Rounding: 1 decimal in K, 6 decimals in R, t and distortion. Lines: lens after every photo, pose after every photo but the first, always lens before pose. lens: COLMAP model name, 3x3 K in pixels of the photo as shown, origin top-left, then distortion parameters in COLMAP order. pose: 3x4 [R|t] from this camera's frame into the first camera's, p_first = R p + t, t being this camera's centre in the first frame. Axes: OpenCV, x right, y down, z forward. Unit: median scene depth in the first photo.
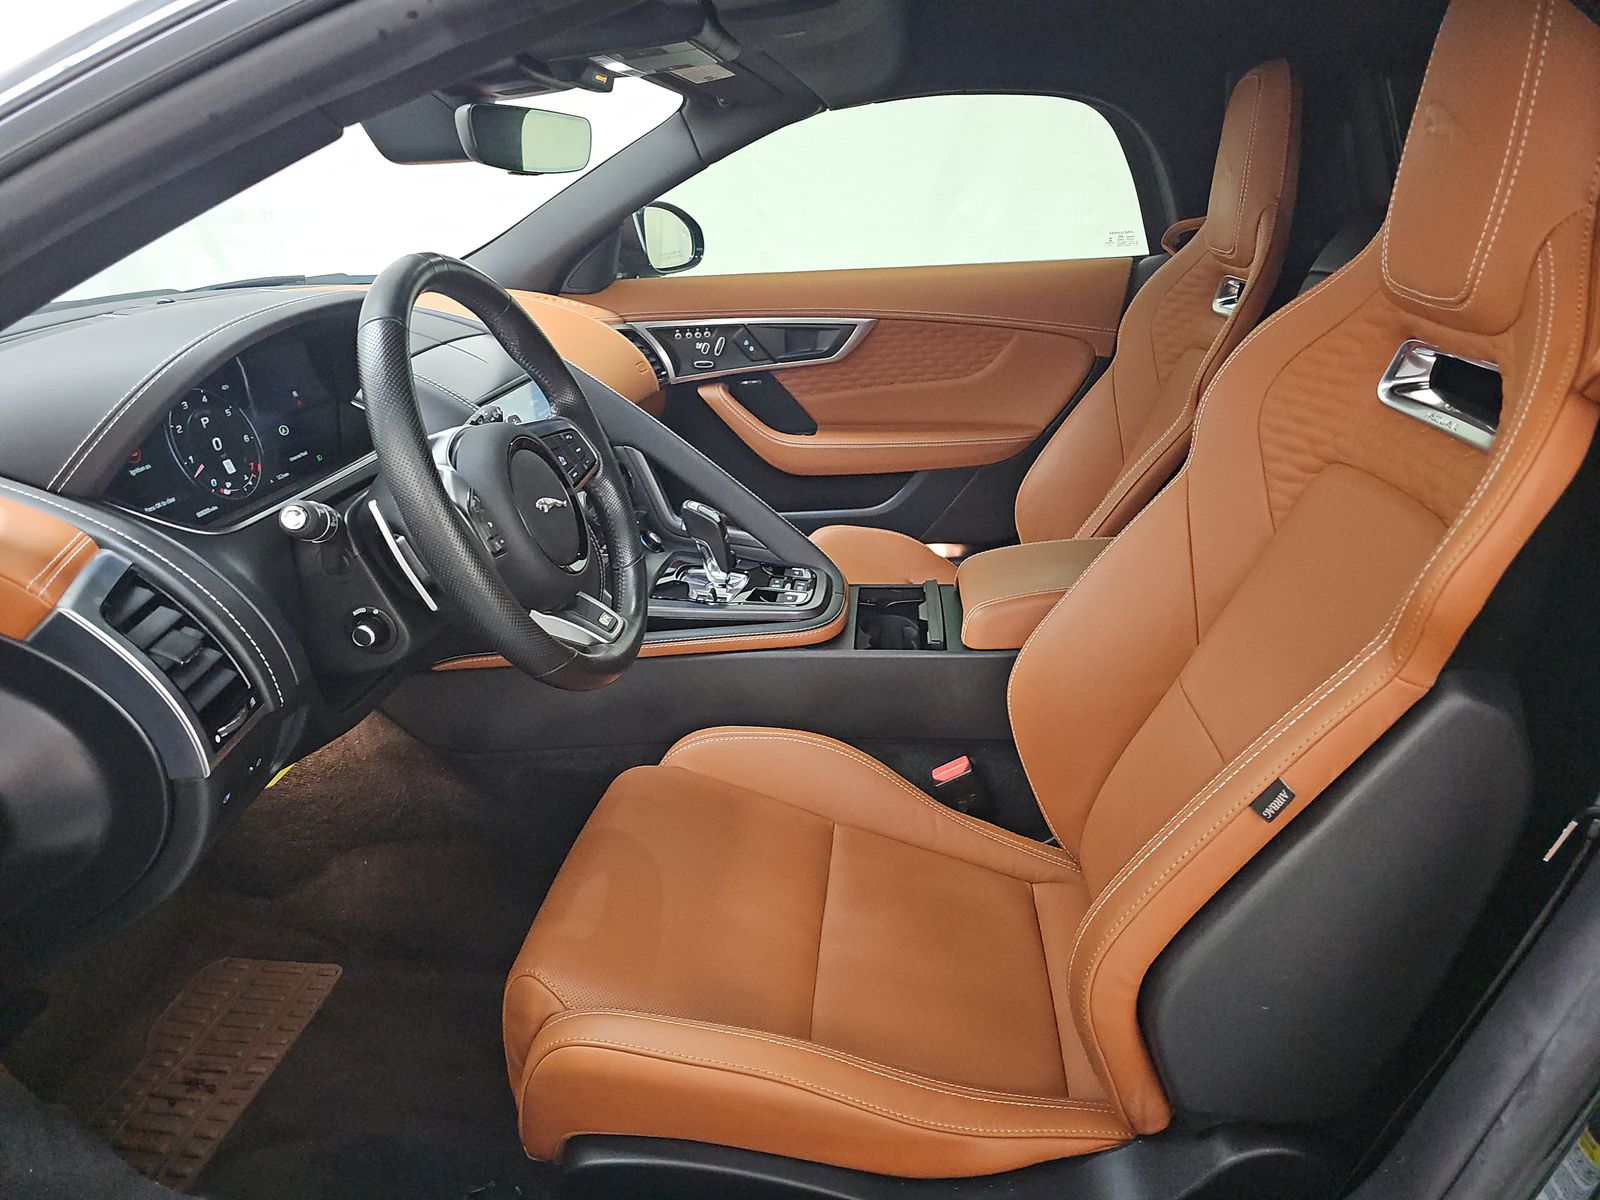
lens RADIAL K [[1063.2, 0, 800.0], [0, 1063.2, 600.0], [0, 0, 1]] dist [0.055175, -0.046038]
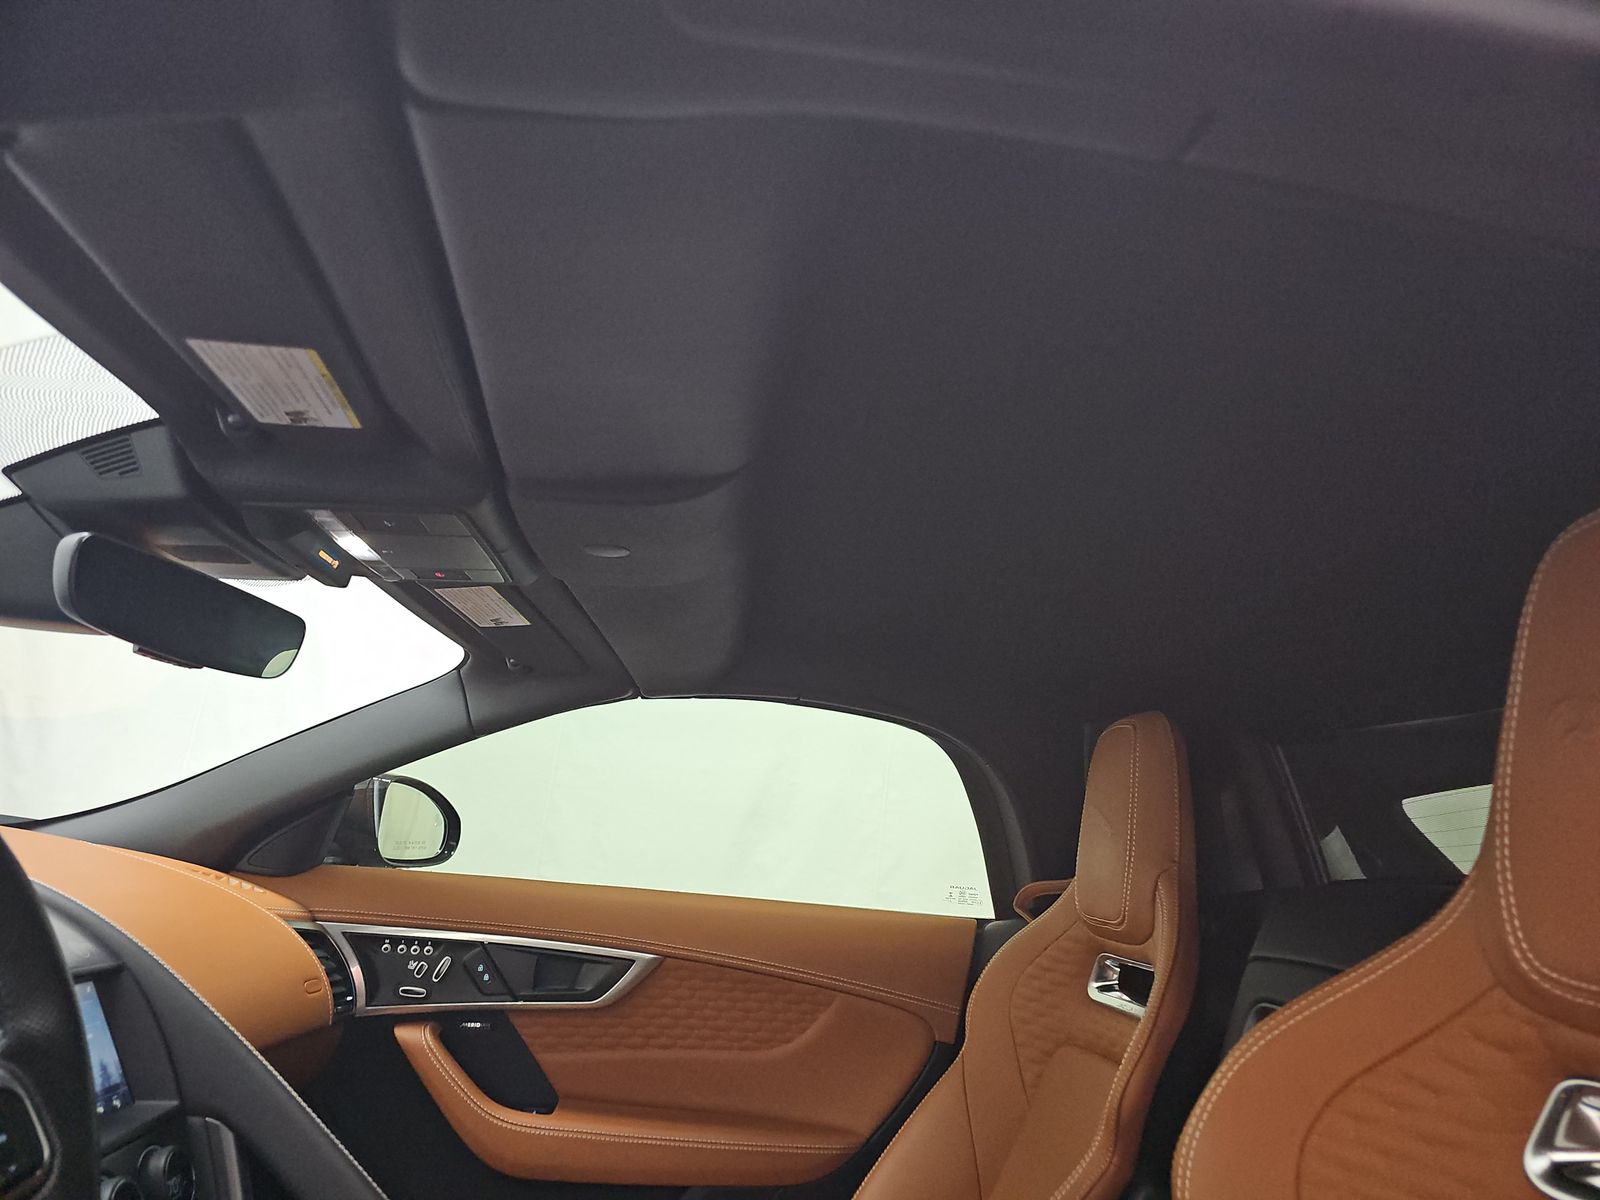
lens RADIAL K [[1063.2, 0, 800.0], [0, 1063.2, 600.0], [0, 0, 1]] dist [0.055175, -0.046038]
pose [[0.974767, 0.168973, 0.145865, 0.013234], [-0.058244, 0.823340, -0.564551, -0.046895], [-0.215491, 0.541810, 0.812407, 0.220525]]
